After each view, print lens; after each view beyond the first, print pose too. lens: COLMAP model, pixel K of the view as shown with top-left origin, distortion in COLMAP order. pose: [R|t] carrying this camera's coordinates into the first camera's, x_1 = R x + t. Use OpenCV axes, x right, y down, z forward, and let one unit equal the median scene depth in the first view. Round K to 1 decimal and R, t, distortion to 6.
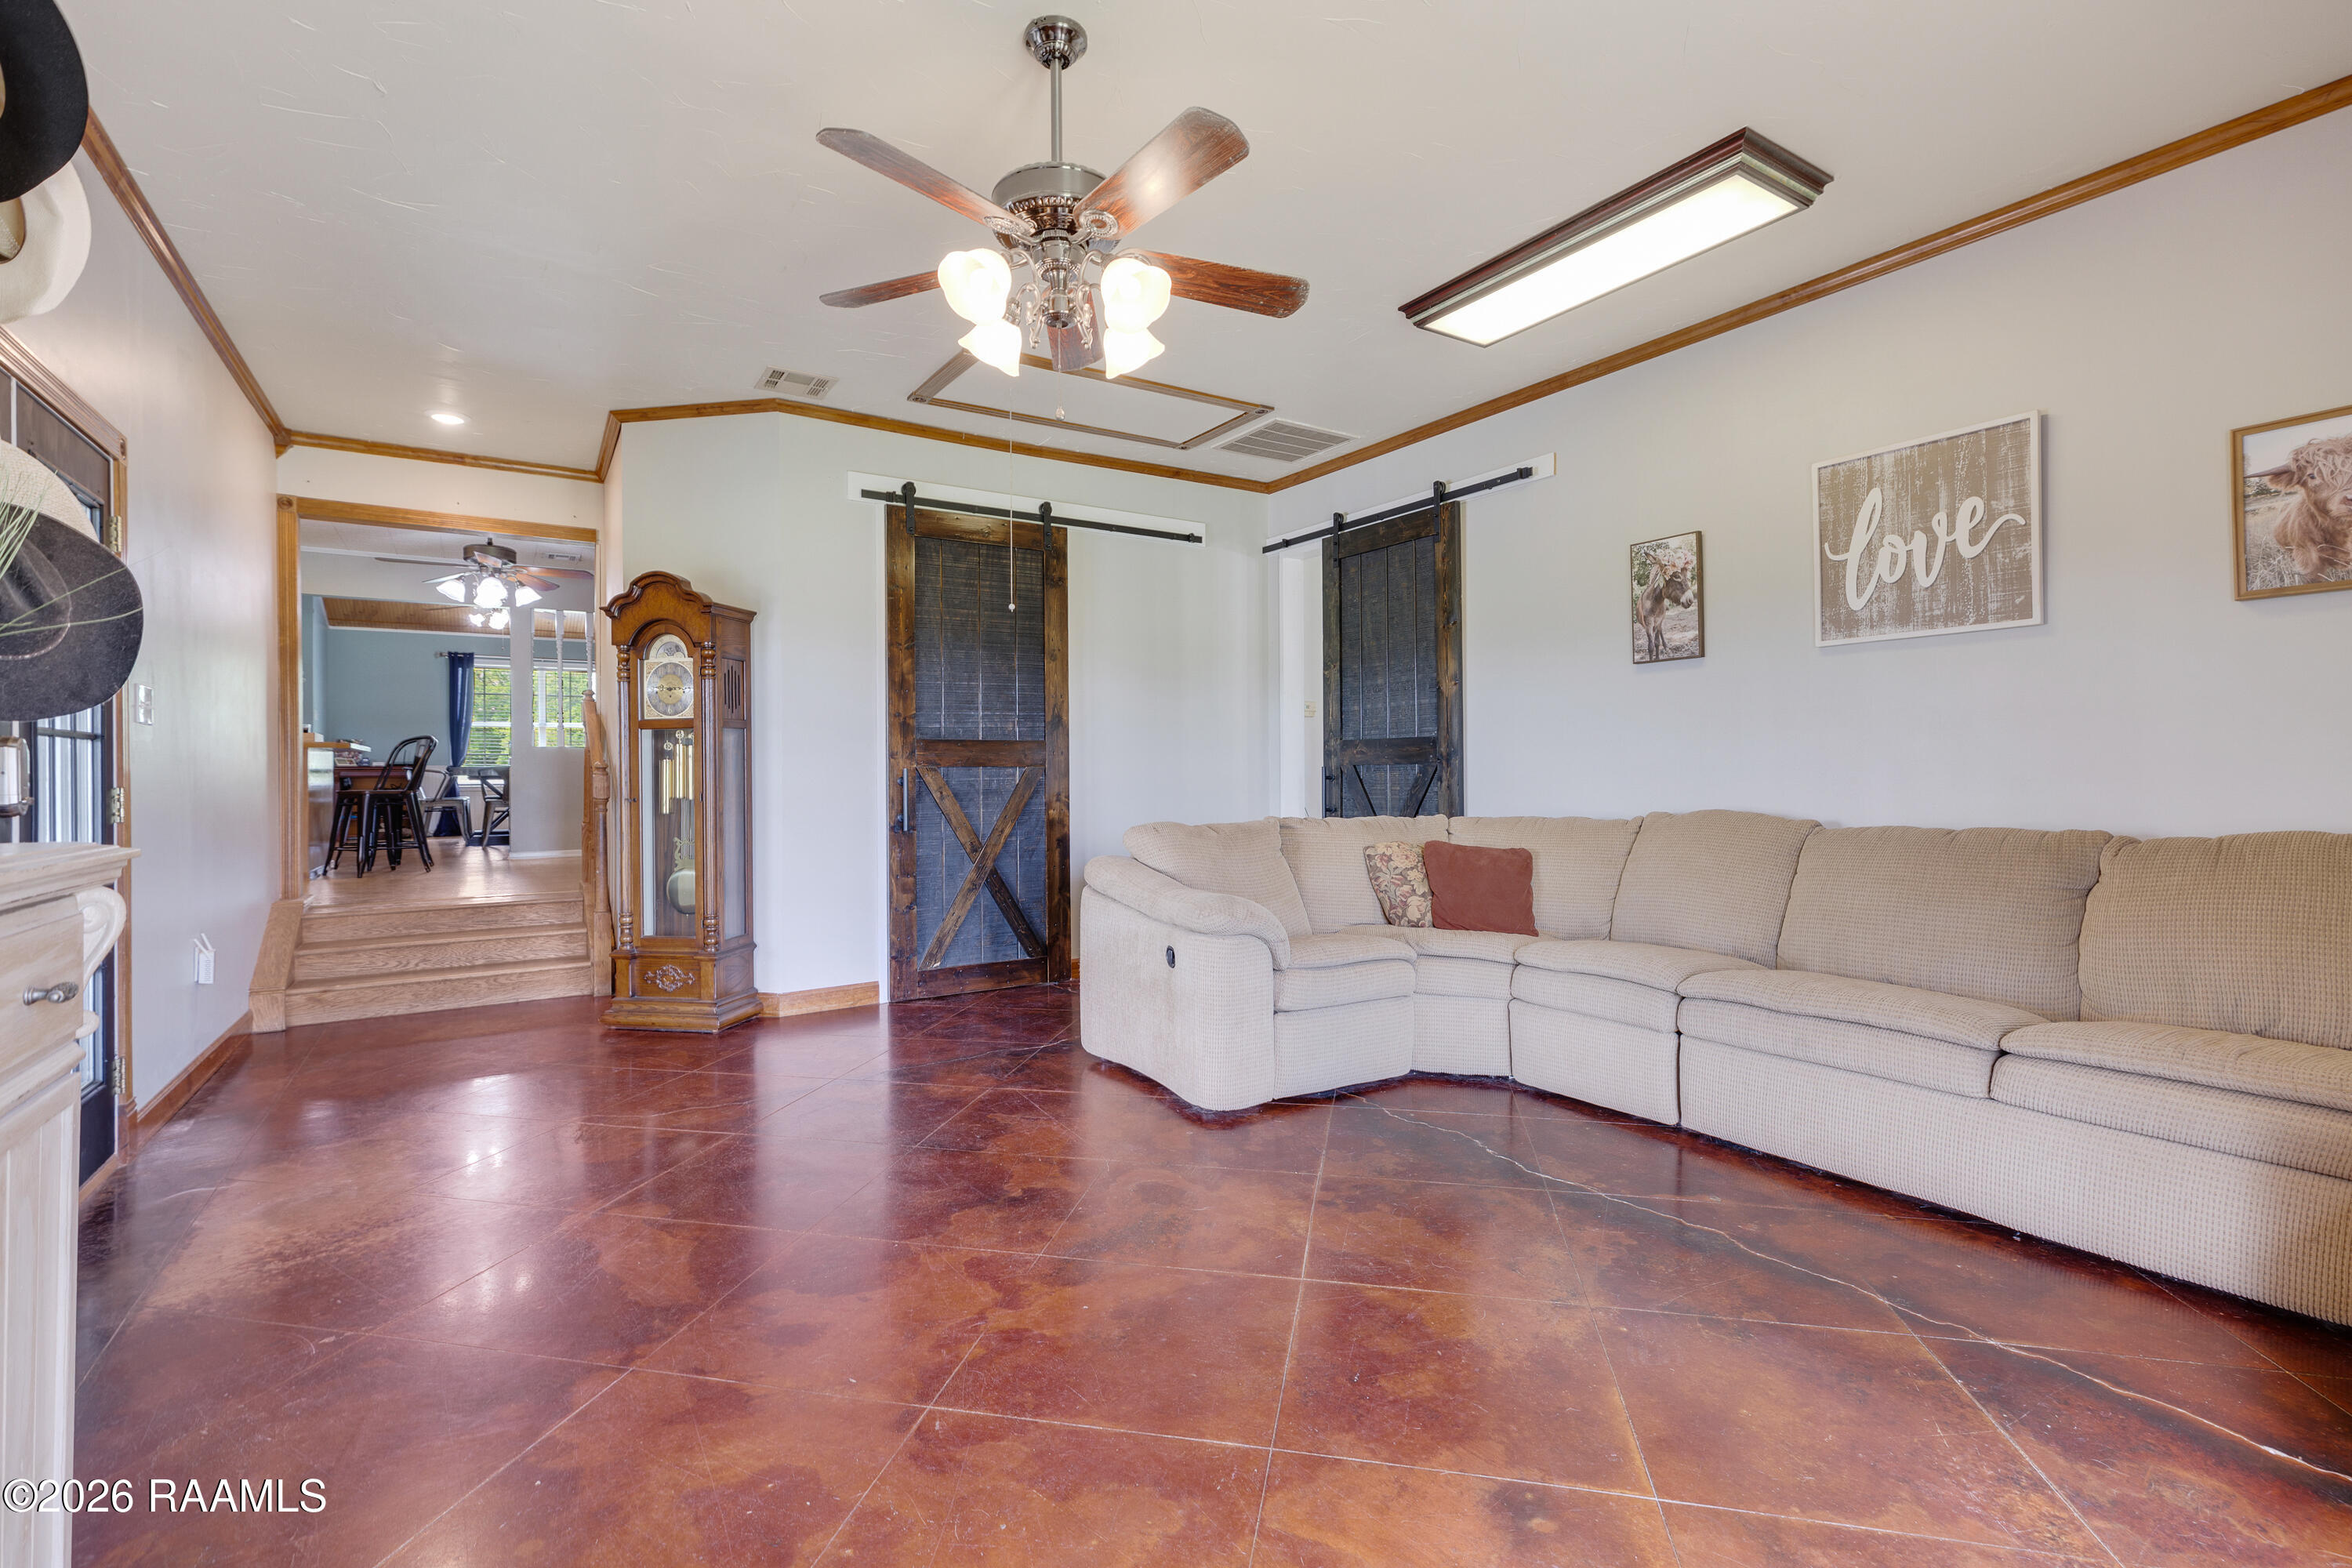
lens RADIAL K [[1111.3, 0, 1194.6], [0, 1111.3, 770.9], [0, 0, 1]] dist [0.003214, 0.000883]
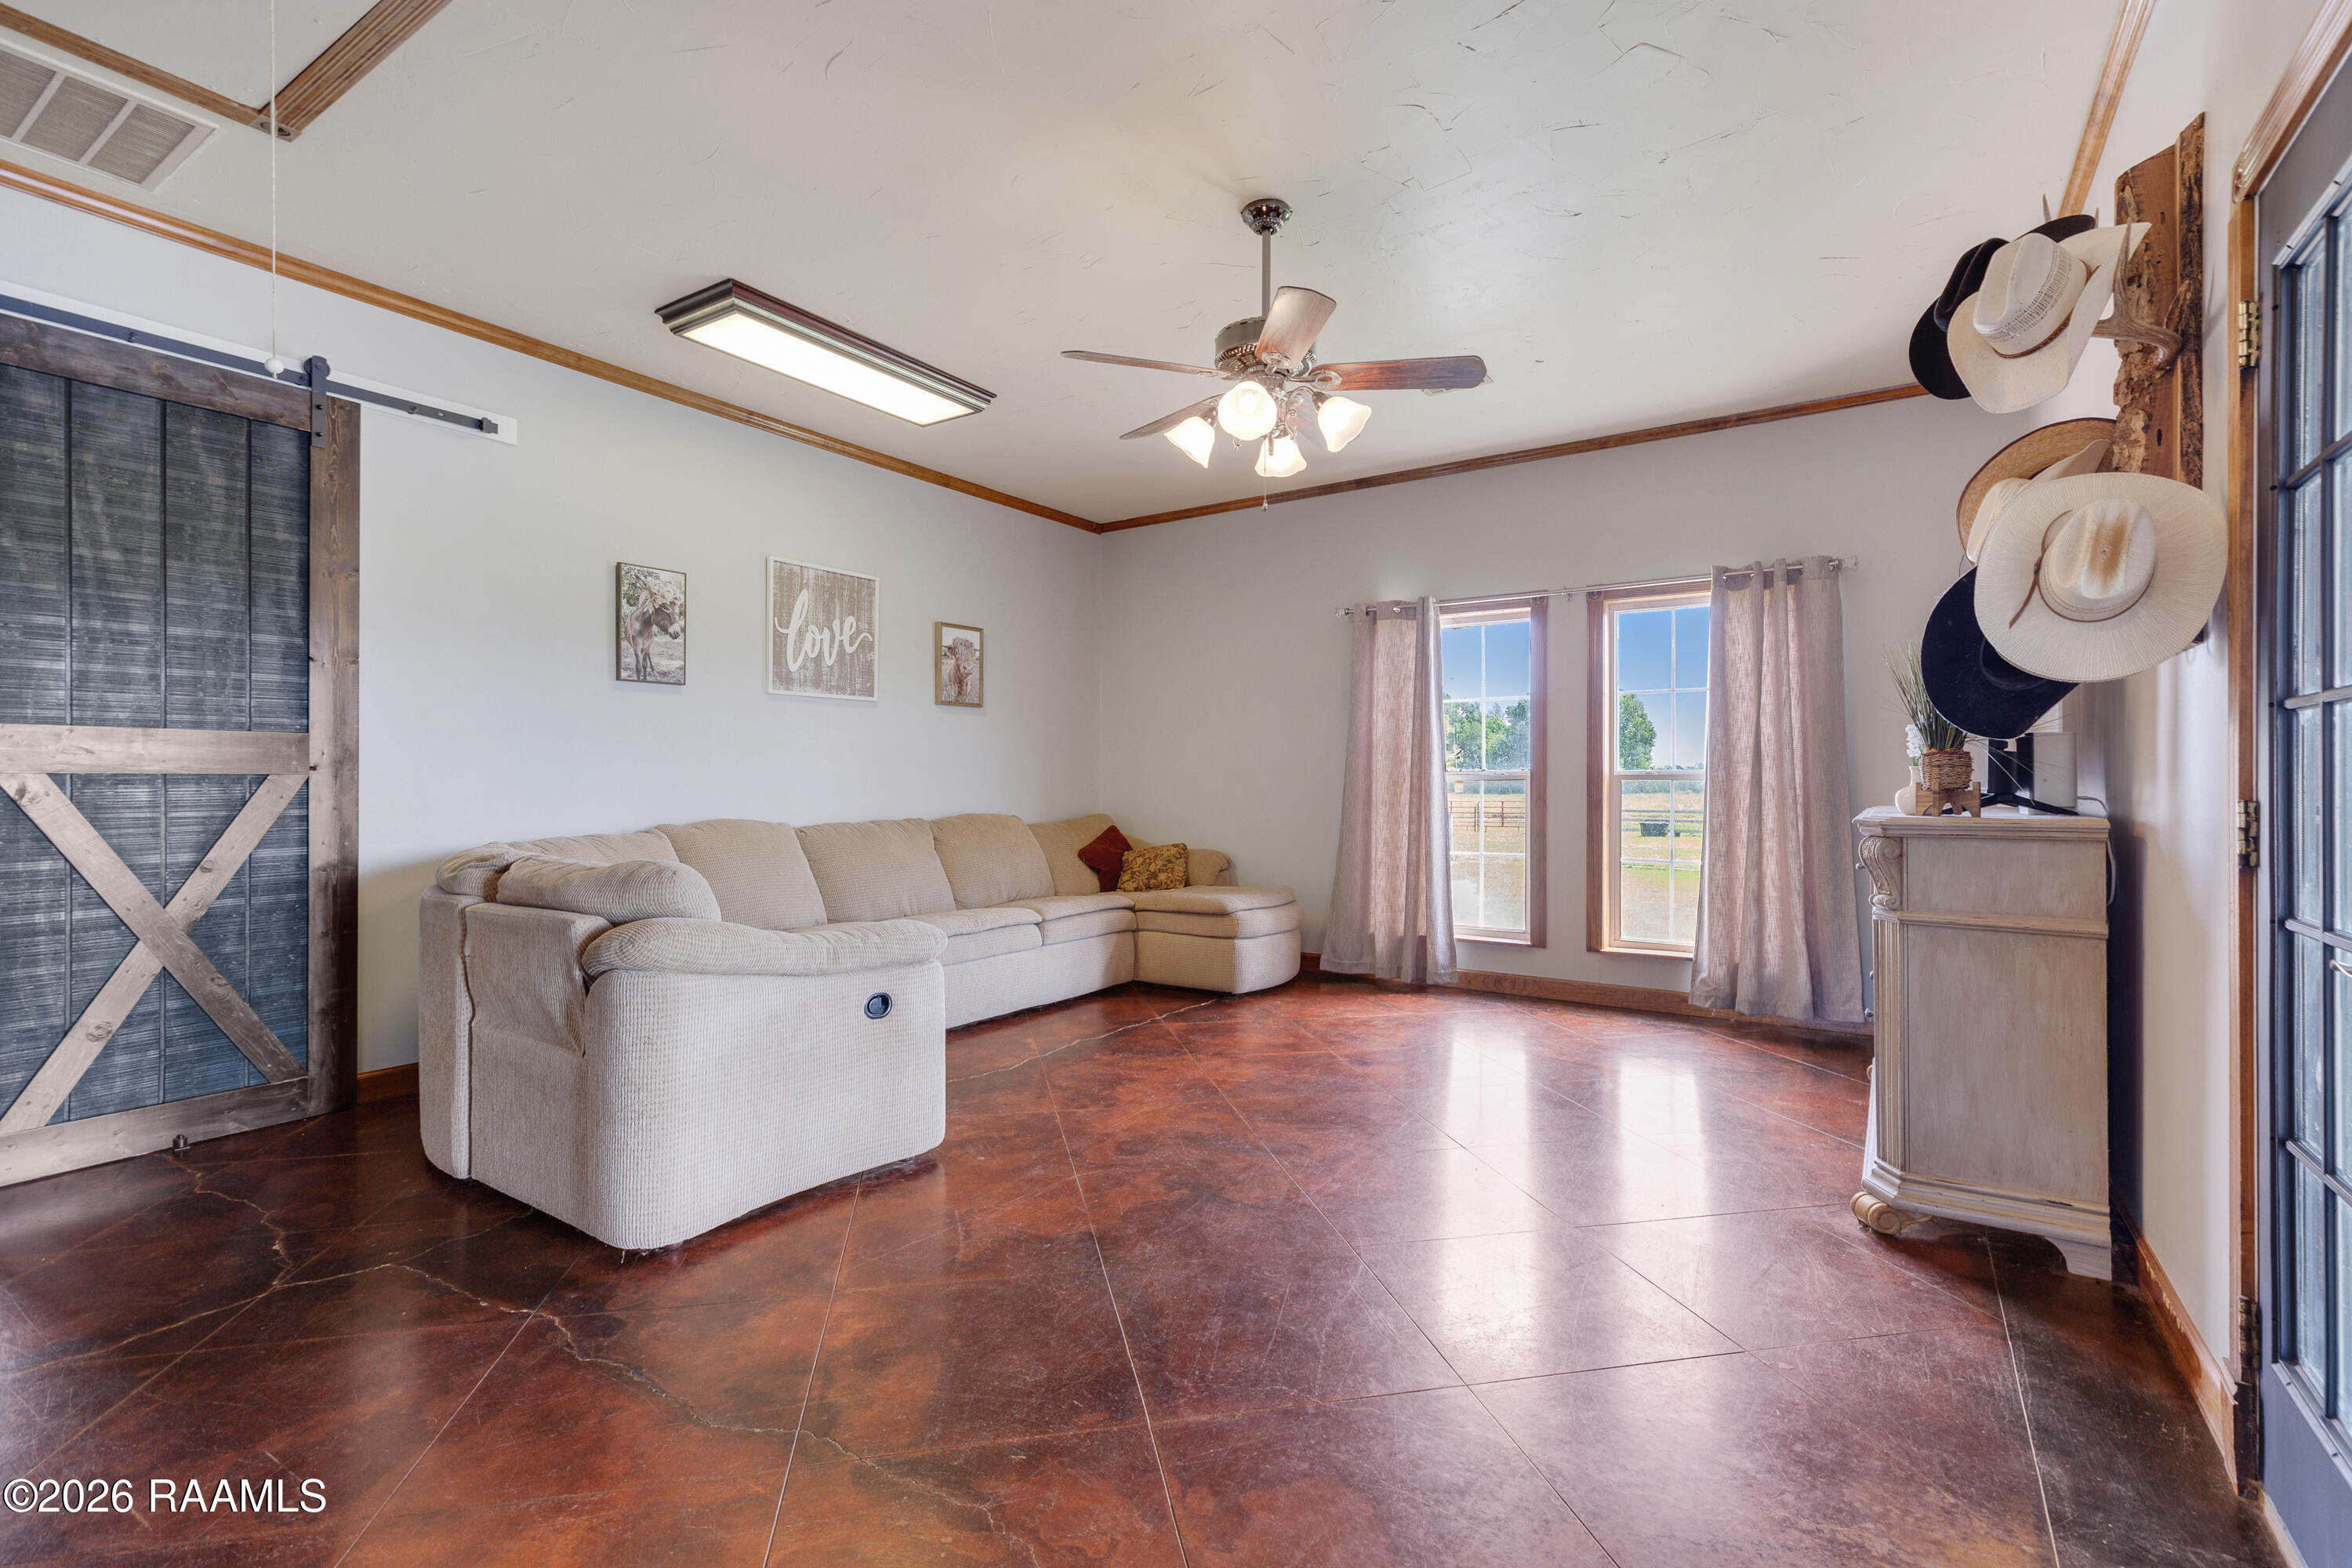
lens RADIAL K [[1111.3, 0, 1176.4], [0, 1111.3, 788.9], [0, 0, 1]] dist [0.003214, 0.000883]
pose [[-0.426258, 0.003001, 0.904597, -0.894216], [0.002464, 0.999995, -0.002157, 0.007329], [-0.904598, 0.001309, -0.426263, 1.184181]]
